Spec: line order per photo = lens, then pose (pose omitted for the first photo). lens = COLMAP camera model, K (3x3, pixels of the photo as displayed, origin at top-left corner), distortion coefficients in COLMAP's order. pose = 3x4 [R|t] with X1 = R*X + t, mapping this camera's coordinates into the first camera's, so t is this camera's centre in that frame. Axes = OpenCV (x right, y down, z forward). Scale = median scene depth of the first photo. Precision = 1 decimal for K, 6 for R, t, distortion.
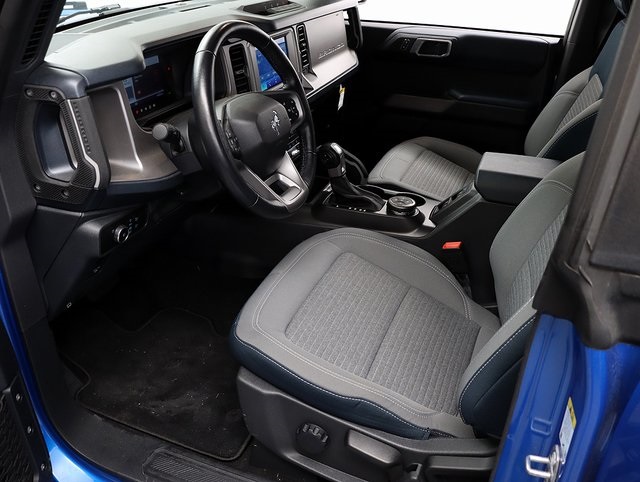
lens RADIAL K [[607.2, 0, 320.0], [0, 607.2, 241.0], [0, 0, 1]] dist [-0.170379, 0.138742]
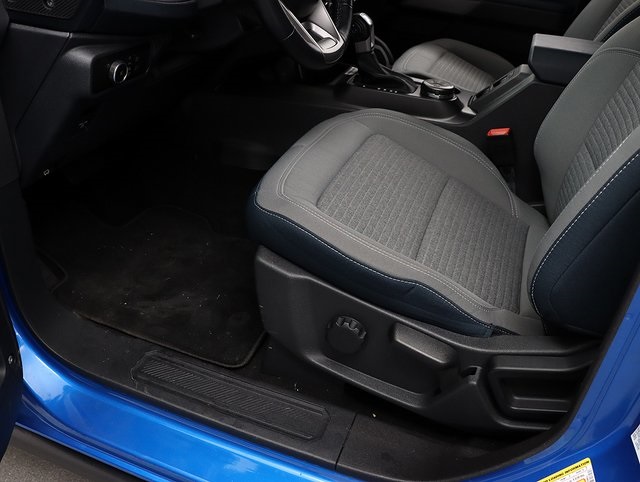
lens RADIAL K [[607.2, 0, 320.0], [0, 607.2, 241.0], [0, 0, 1]] dist [-0.170379, 0.138742]
pose [[0.998127, 0.039245, 0.046930, -0.079619], [-0.042823, 0.996045, 0.077850, 0.120010], [-0.043689, -0.079714, 0.995860, 0.161889]]
